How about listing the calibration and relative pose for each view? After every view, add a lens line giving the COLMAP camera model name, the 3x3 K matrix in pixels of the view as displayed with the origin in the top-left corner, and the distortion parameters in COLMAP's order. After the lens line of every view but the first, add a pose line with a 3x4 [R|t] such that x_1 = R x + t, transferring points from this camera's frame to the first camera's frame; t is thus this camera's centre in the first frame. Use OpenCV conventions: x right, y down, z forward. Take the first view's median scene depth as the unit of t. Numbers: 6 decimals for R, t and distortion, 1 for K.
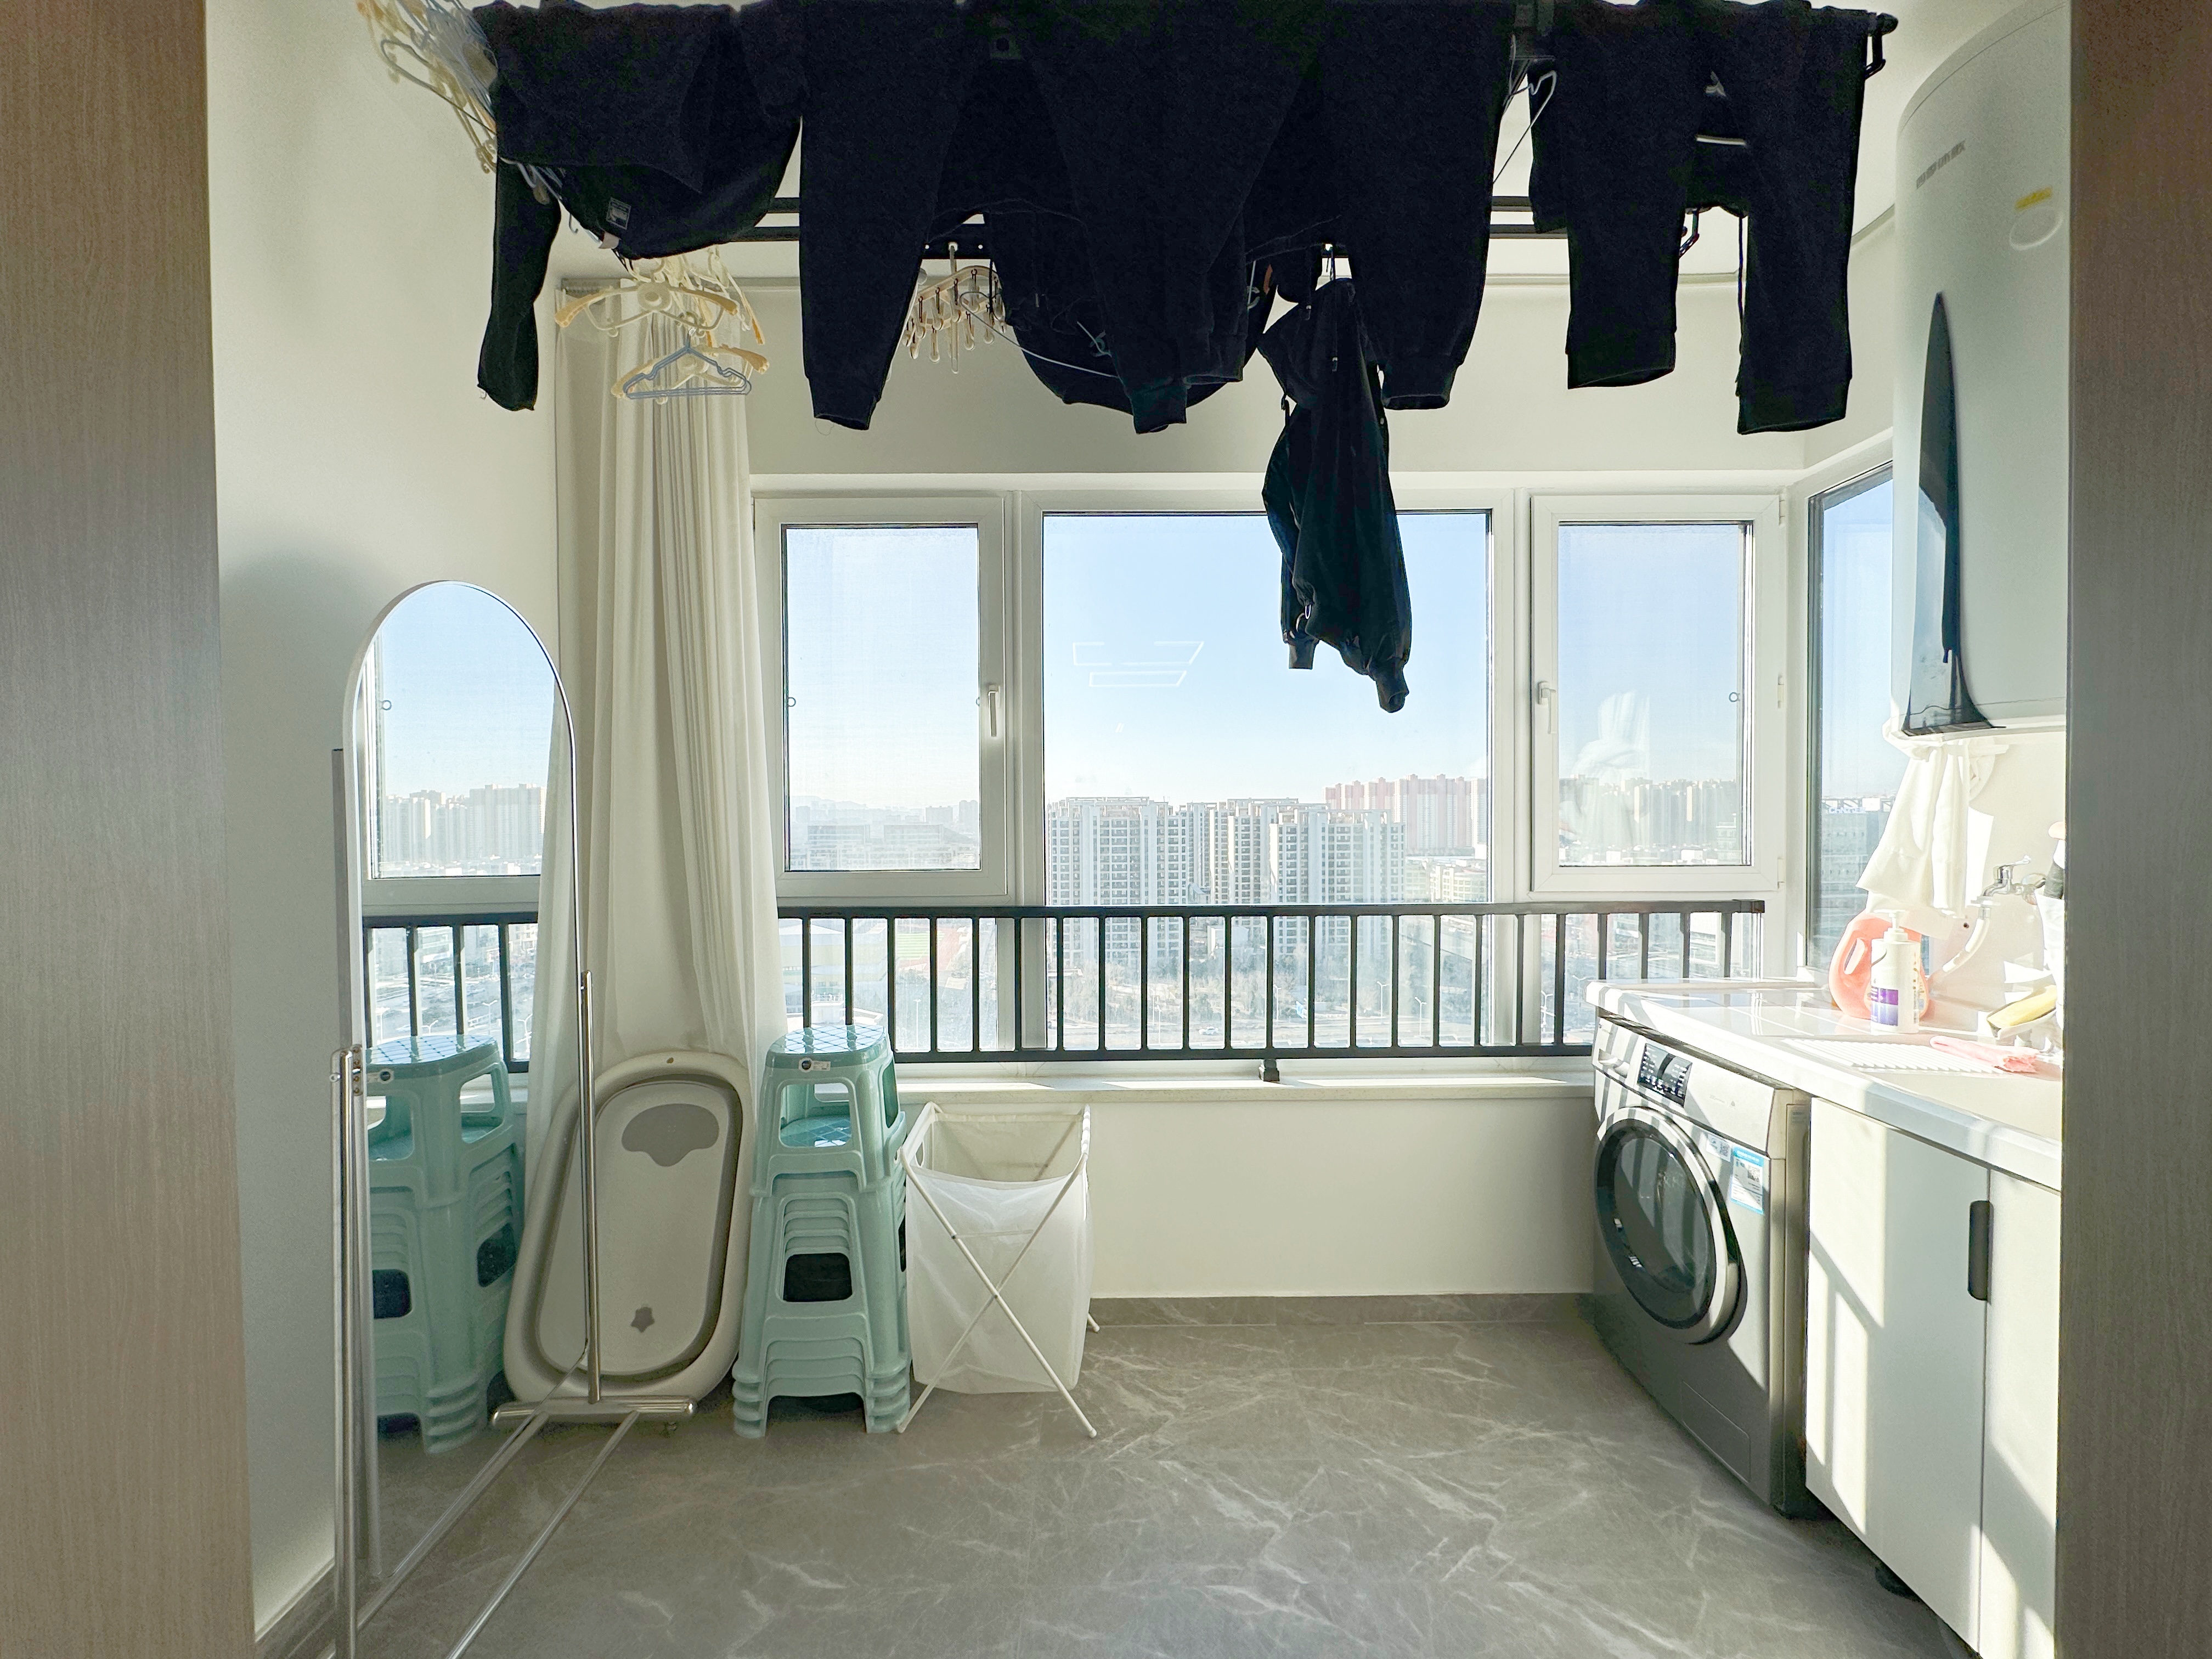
lens RADIAL K [[878.2, 0, 1104.6], [0, 878.2, 845.1], [0, 0, 1]] dist [-0.004295, -0.000366]
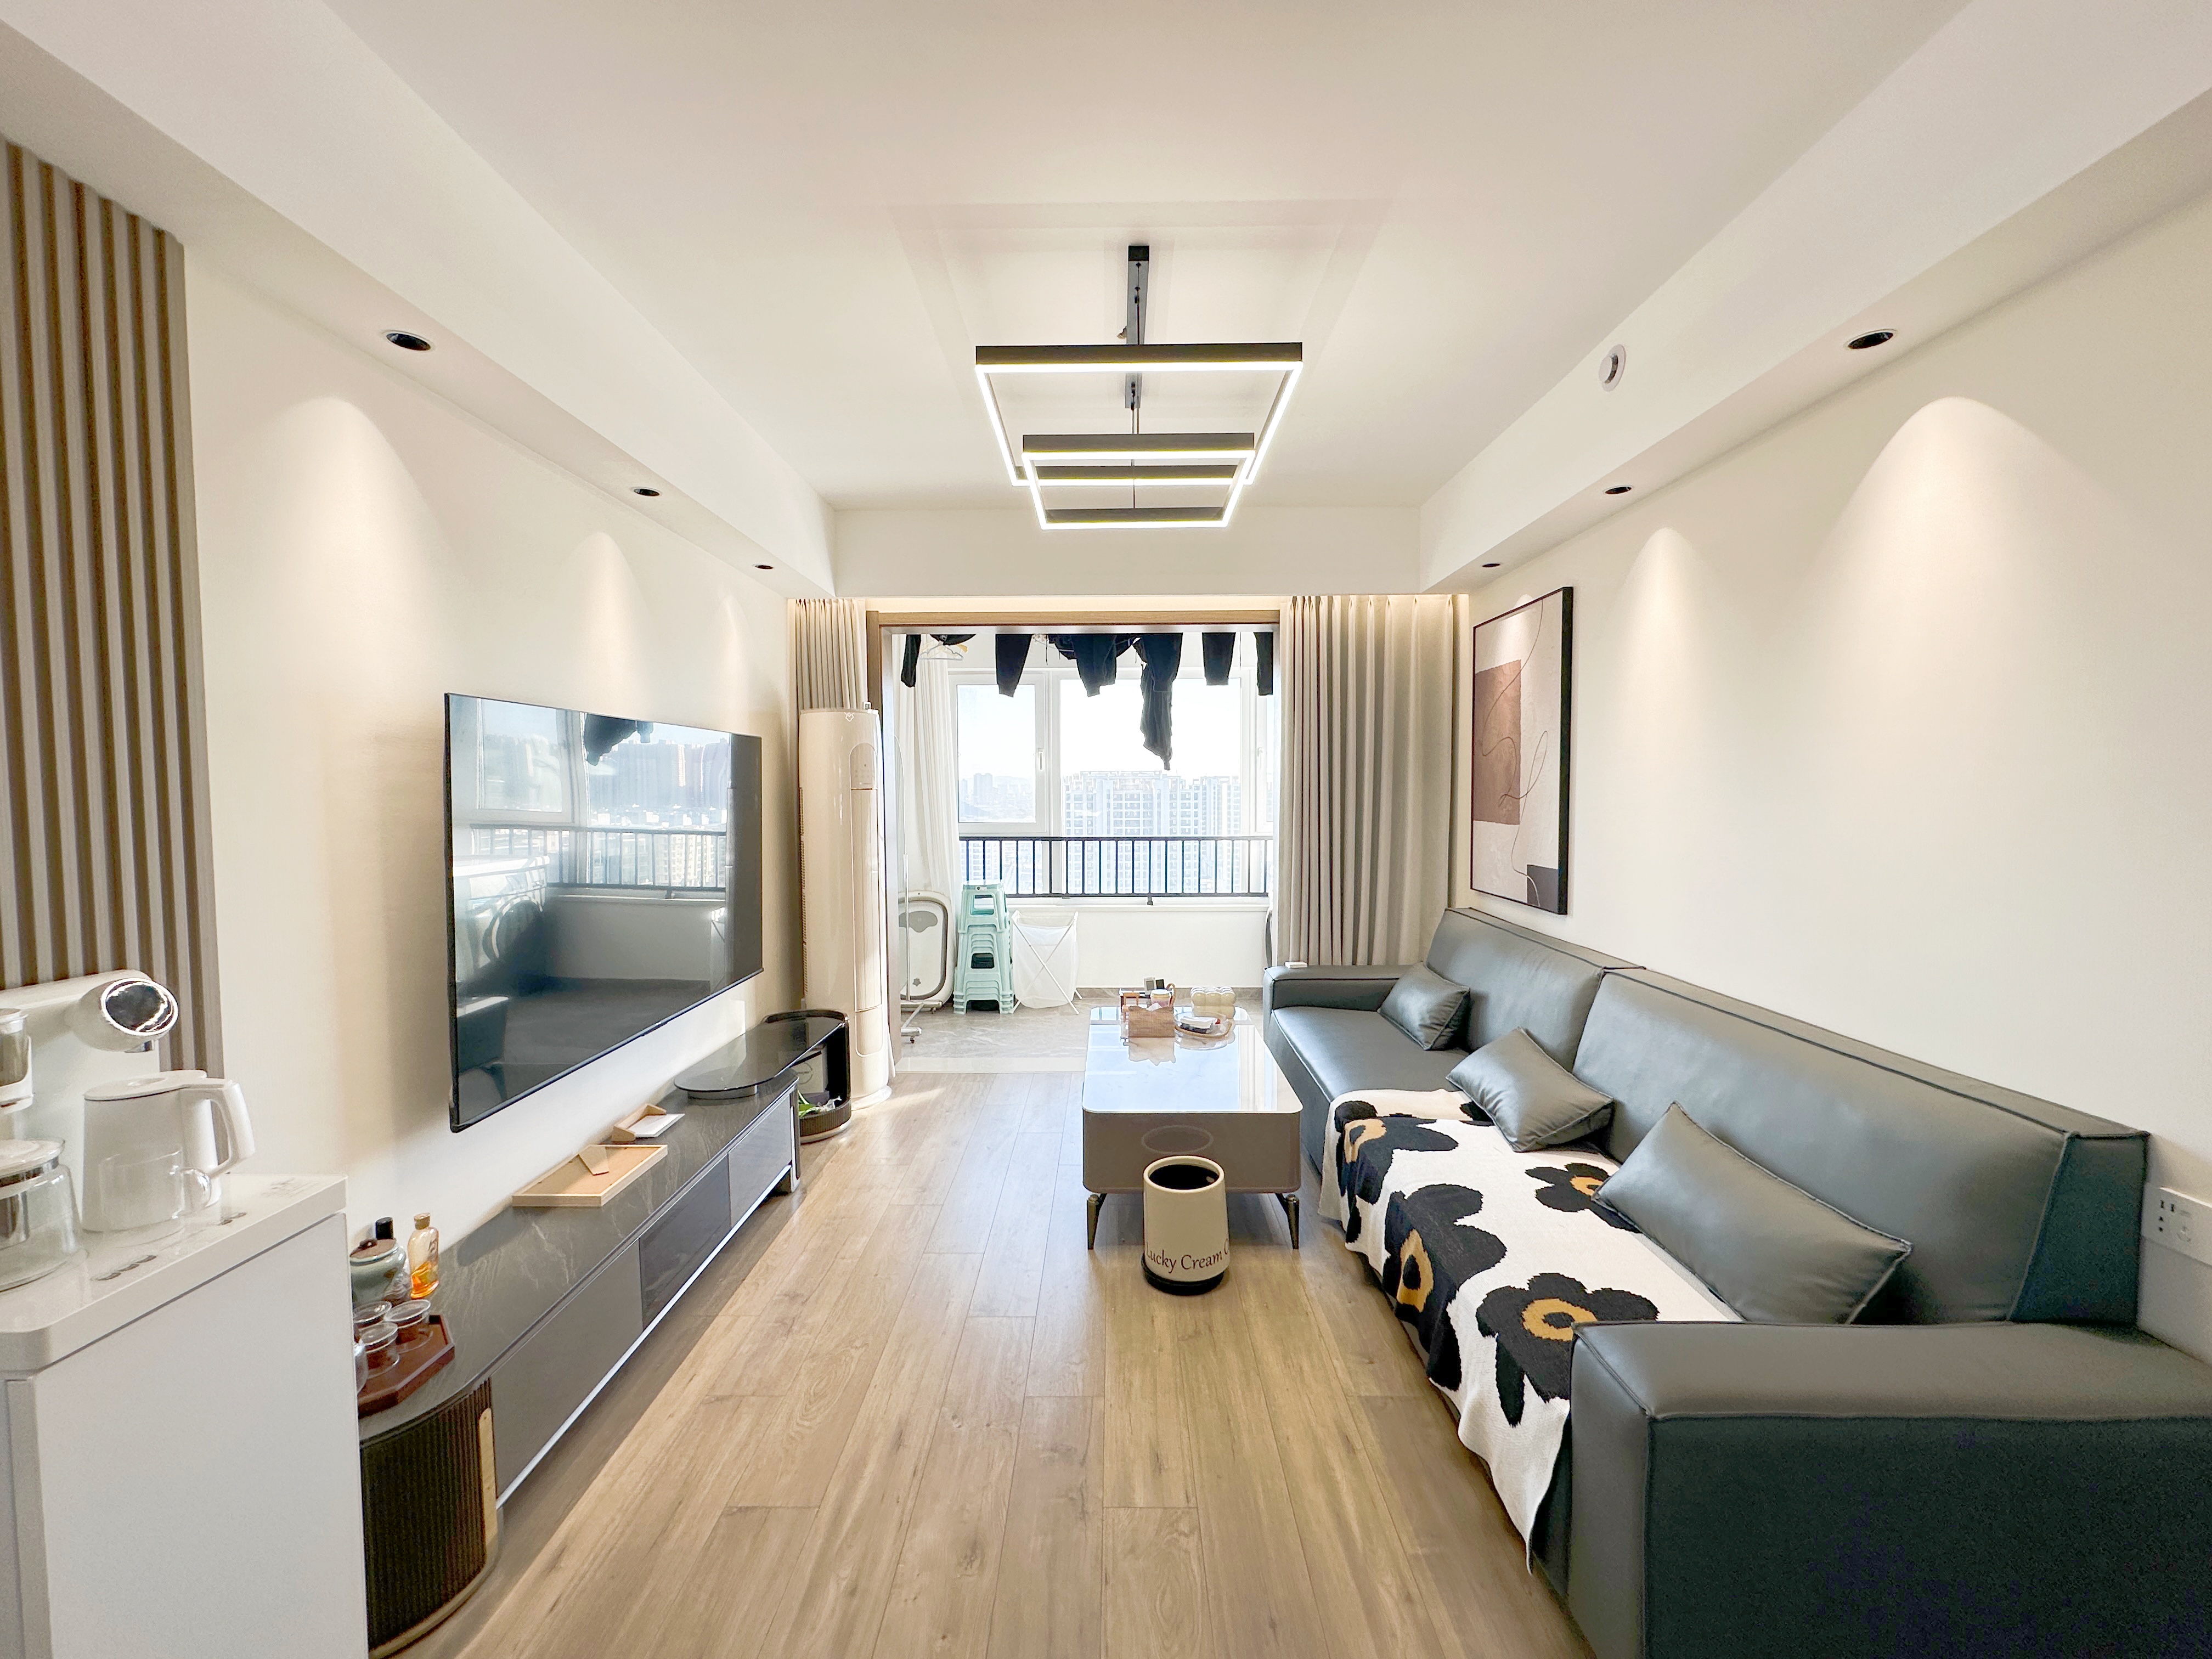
lens RADIAL K [[878.2, 0, 1093.6], [0, 878.2, 836.3], [0, 0, 1]] dist [-0.004295, -0.000366]
pose [[0.999596, 0.002007, -0.028361, 0.100618], [-0.001422, 0.999786, 0.020617, 0.016603], [0.028396, -0.020569, 0.999385, -1.563963]]
